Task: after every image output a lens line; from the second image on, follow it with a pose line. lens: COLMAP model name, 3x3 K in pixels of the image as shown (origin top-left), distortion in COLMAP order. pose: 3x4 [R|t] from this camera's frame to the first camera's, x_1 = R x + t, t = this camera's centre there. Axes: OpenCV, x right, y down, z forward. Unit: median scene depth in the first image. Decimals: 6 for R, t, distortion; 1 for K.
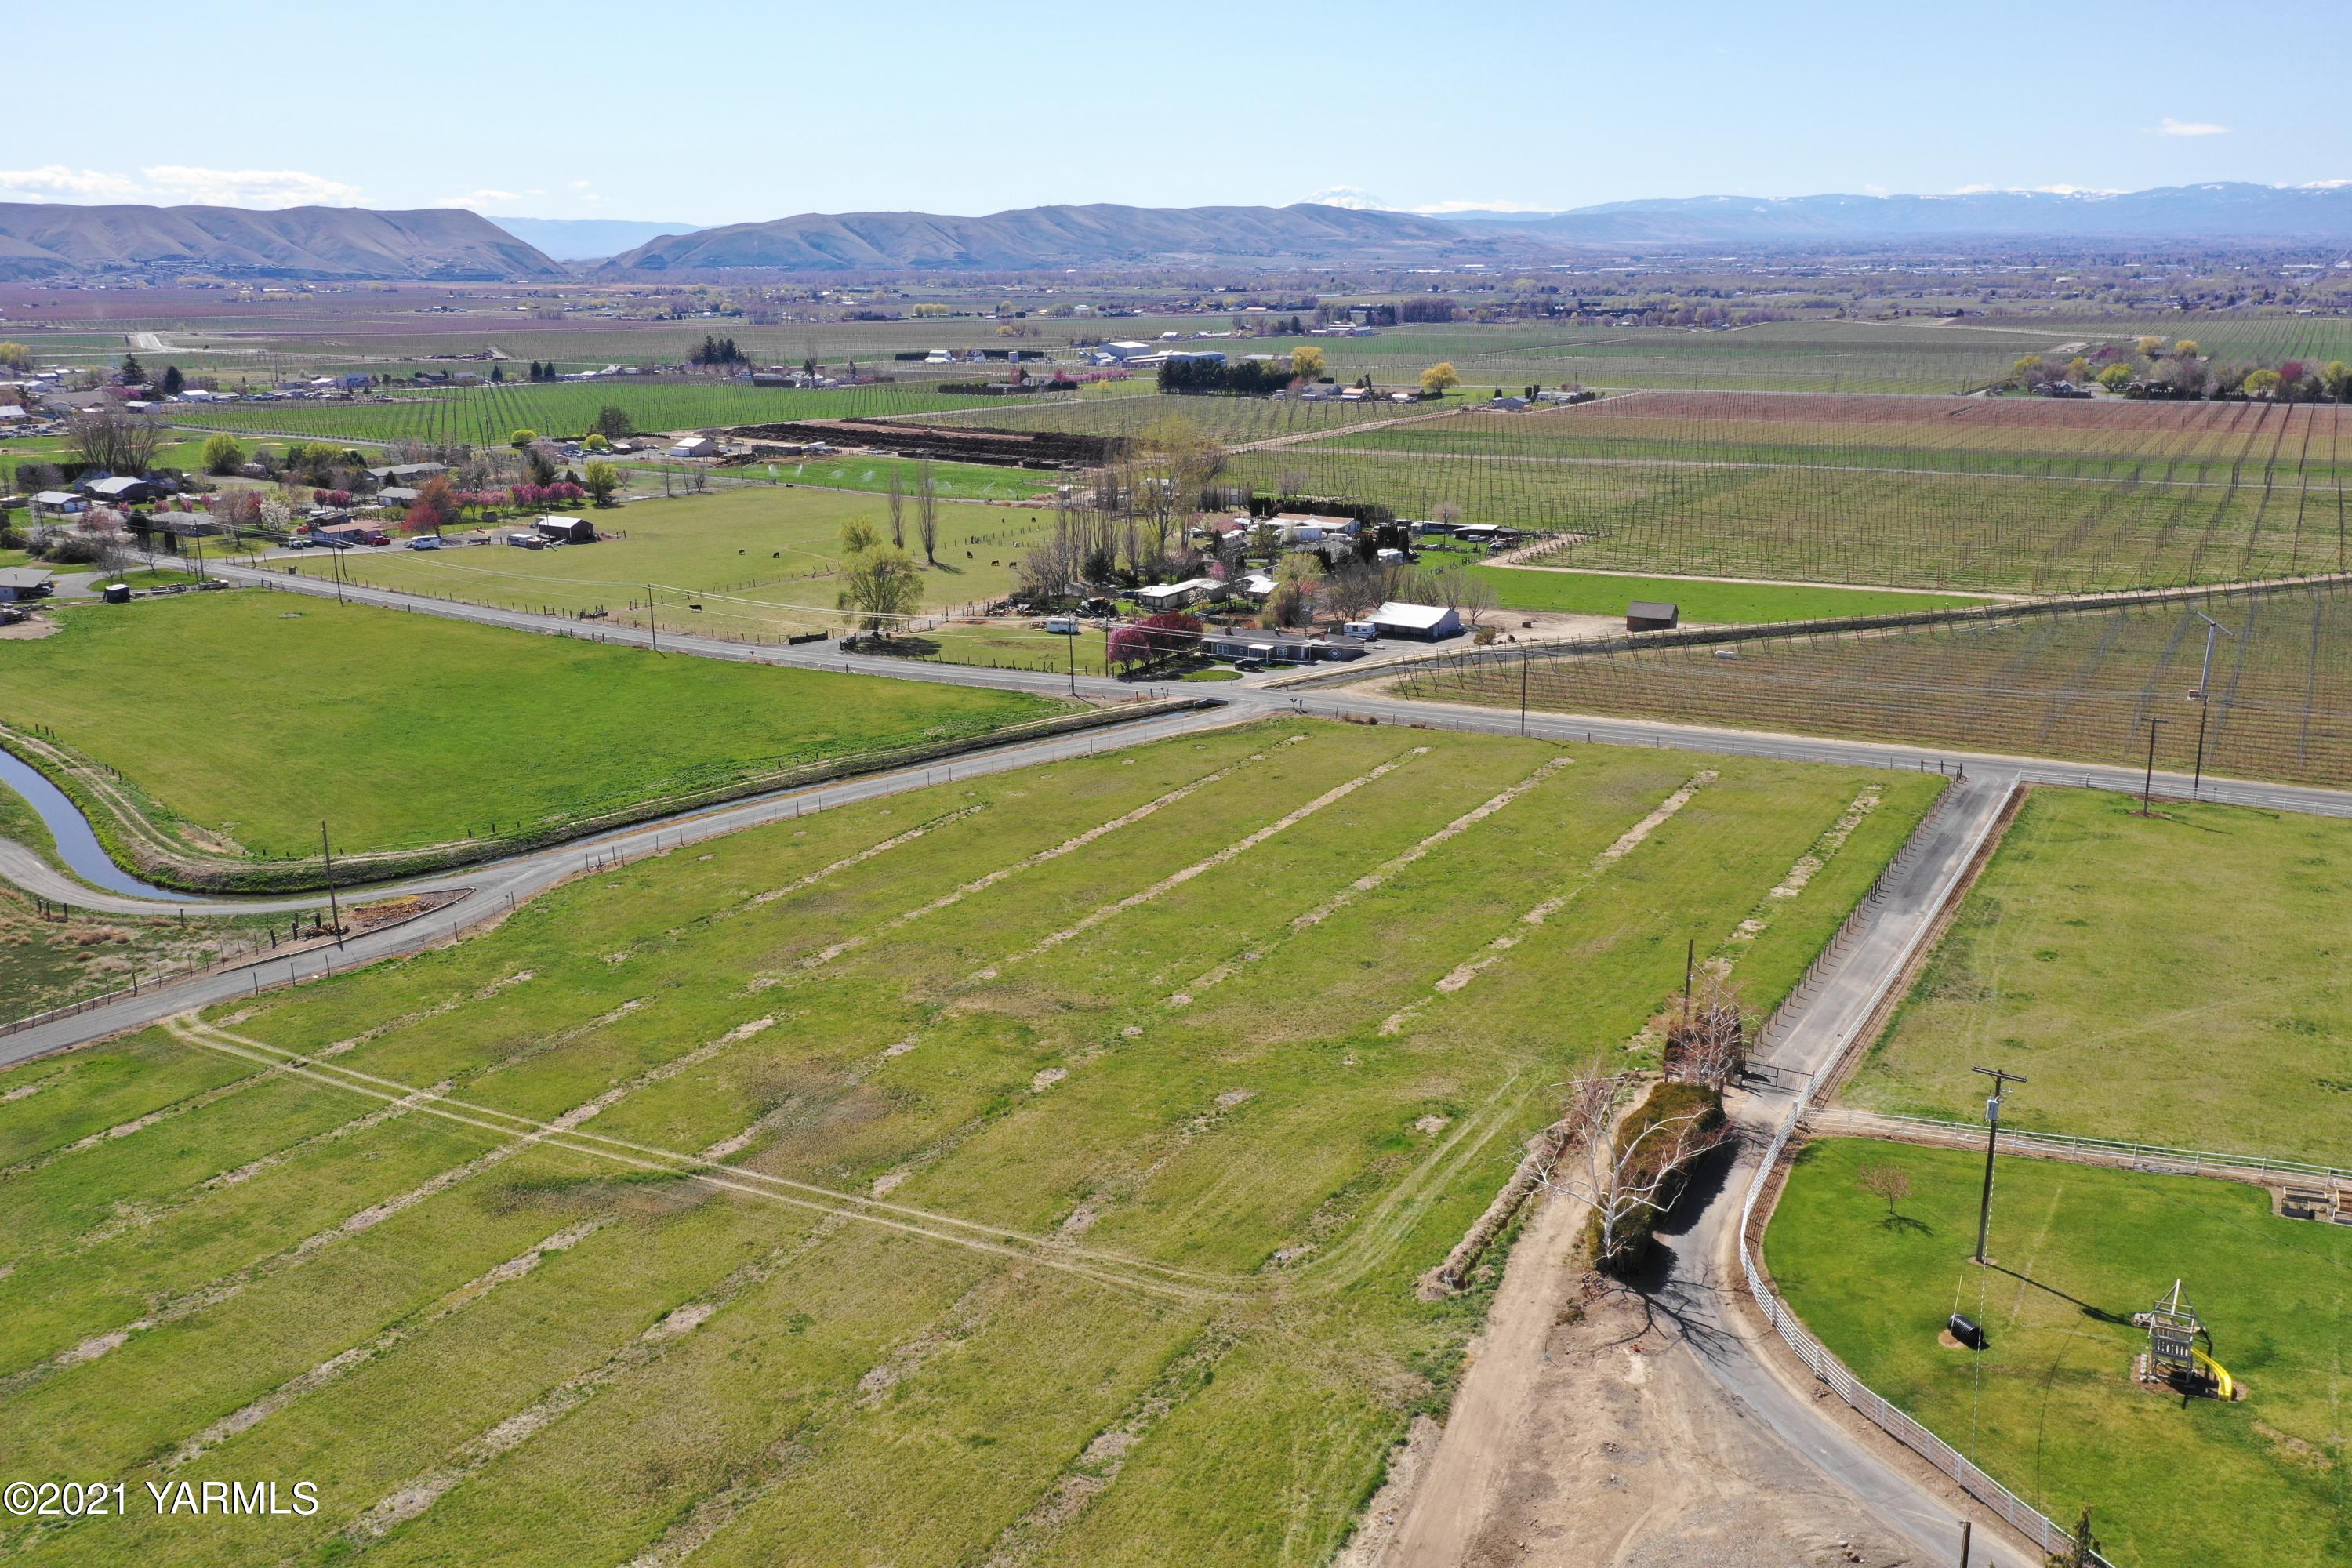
lens RADIAL K [[1862.3, 0, 1178.5], [0, 1862.3, 787.0], [0, 0, 1]] dist [0.002571, -0.002917]
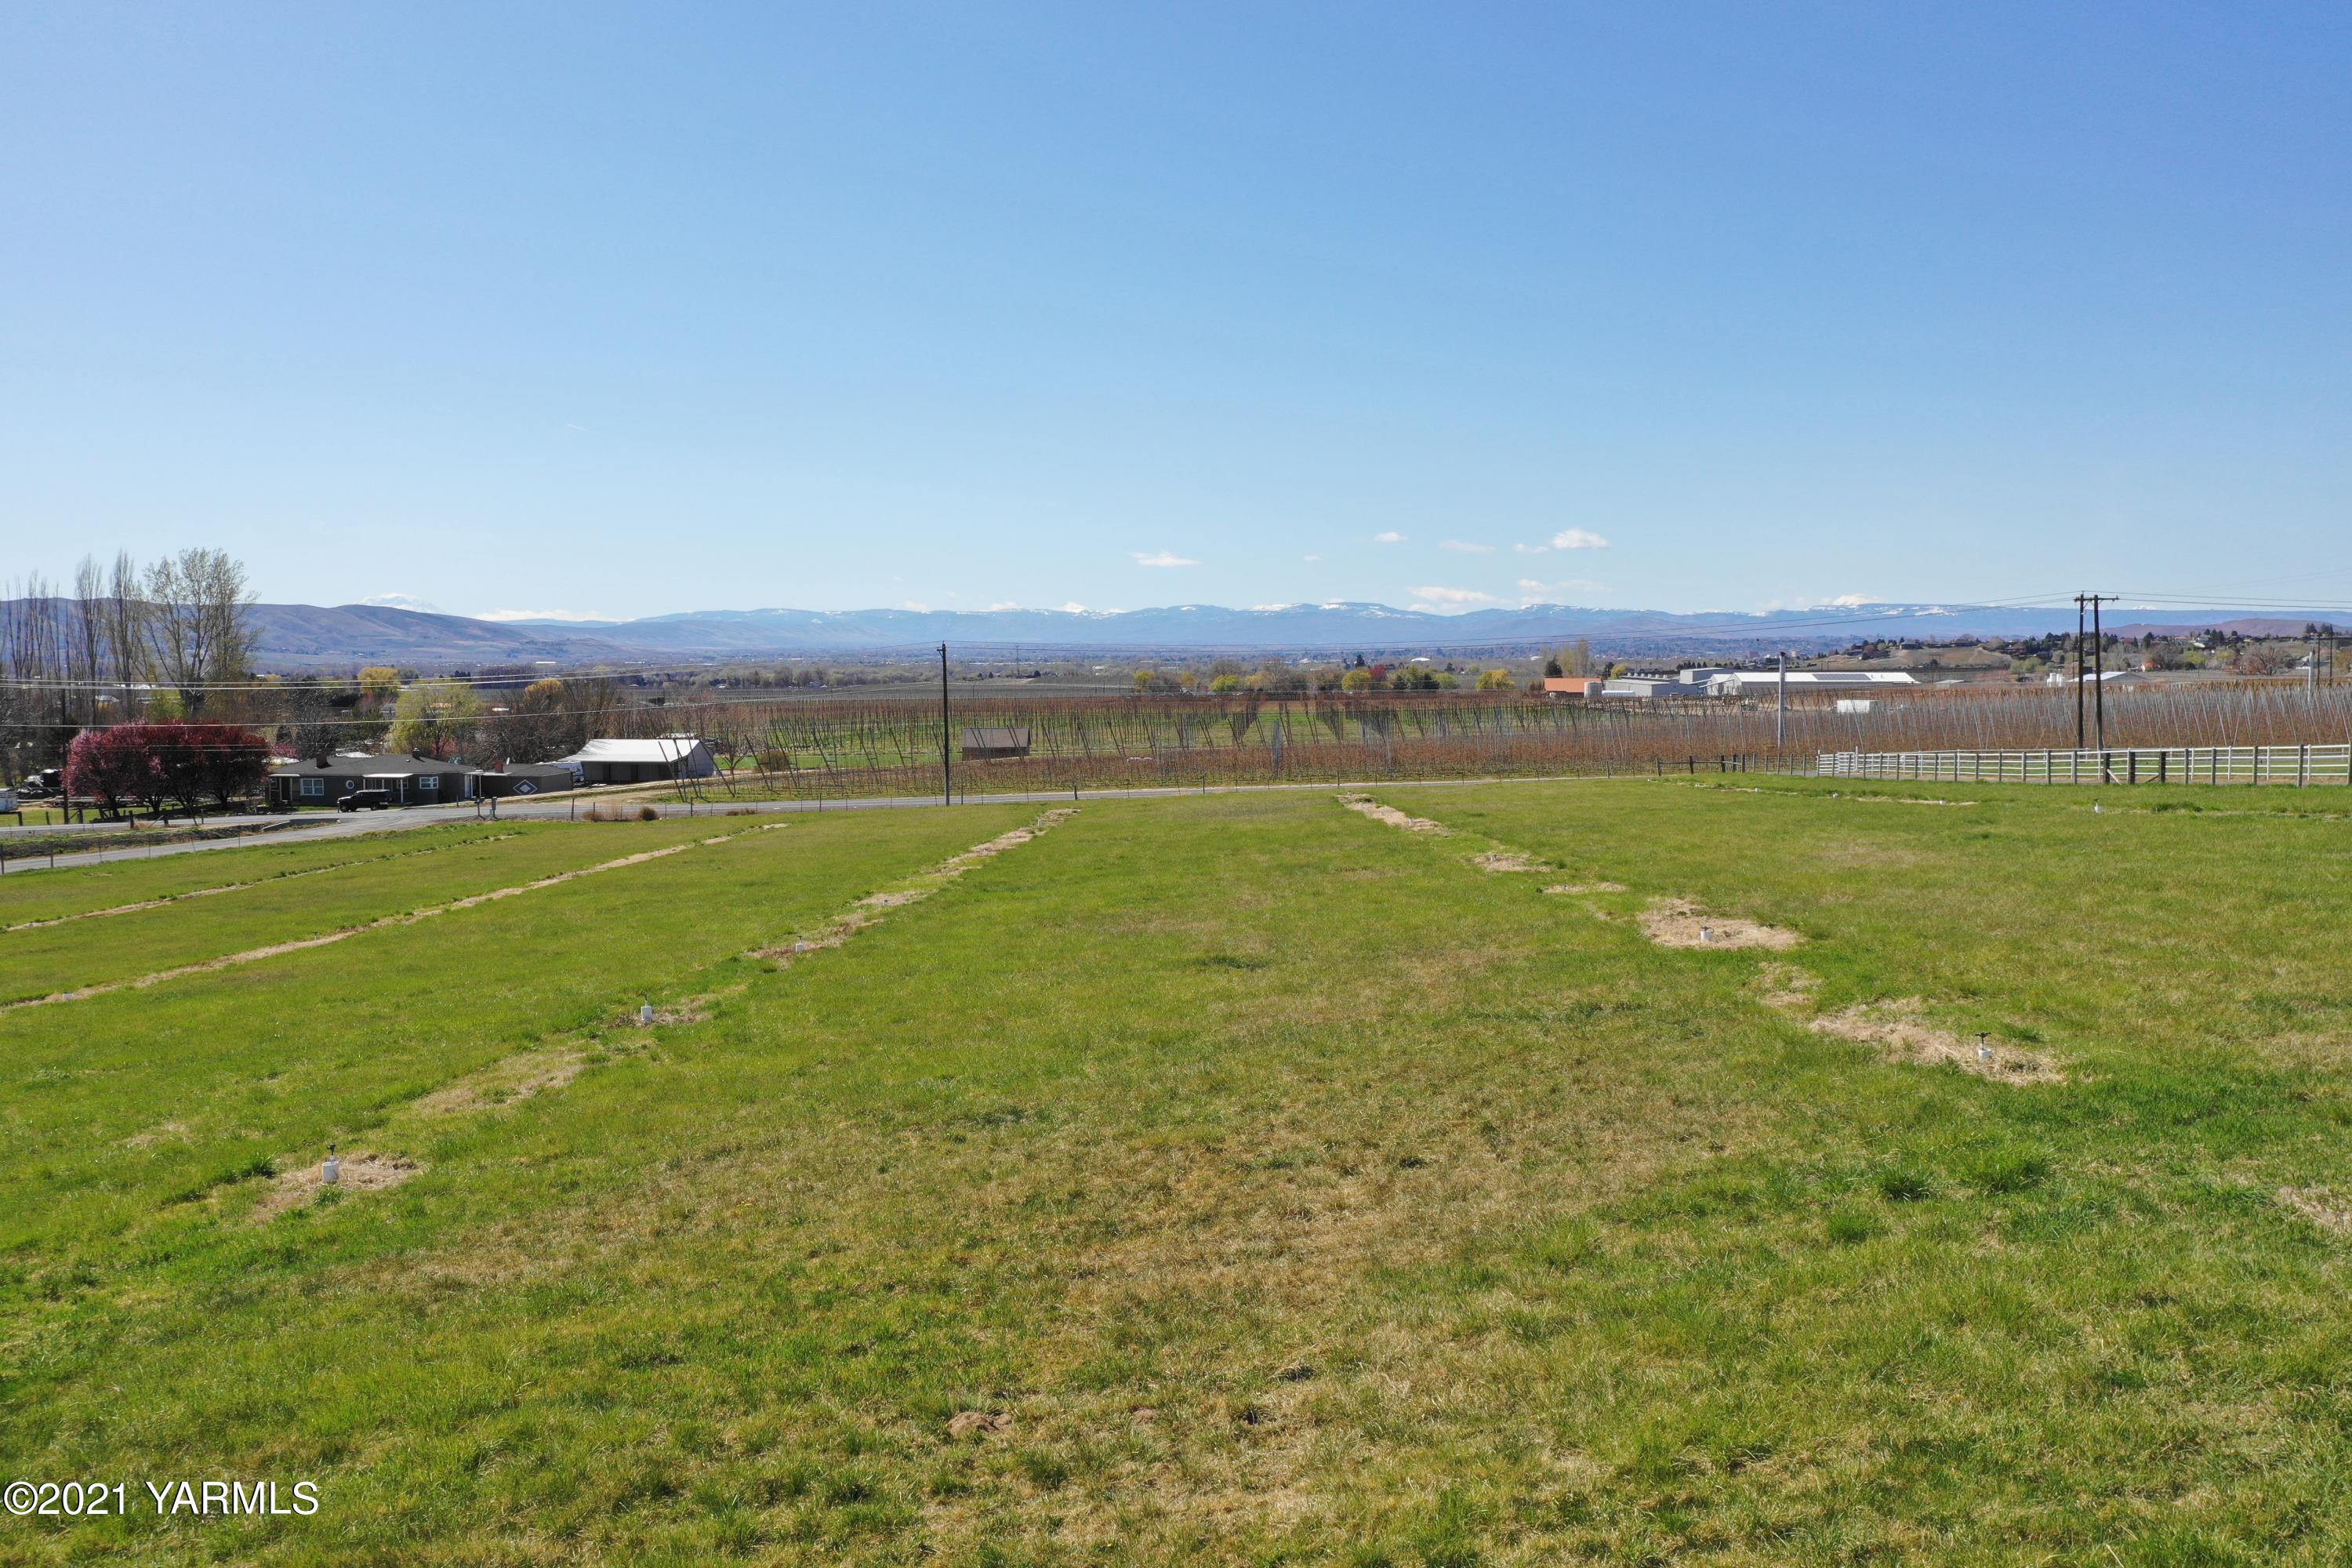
lens RADIAL K [[1862.3, 0, 1164.9], [0, 1862.3, 777.6], [0, 0, 1]] dist [0.002571, -0.002917]
pose [[0.889484, -0.026814, 0.456179, -0.003311], [0.124639, 0.974662, -0.185738, 0.058406], [-0.439640, 0.222069, 0.870289, 0.410728]]
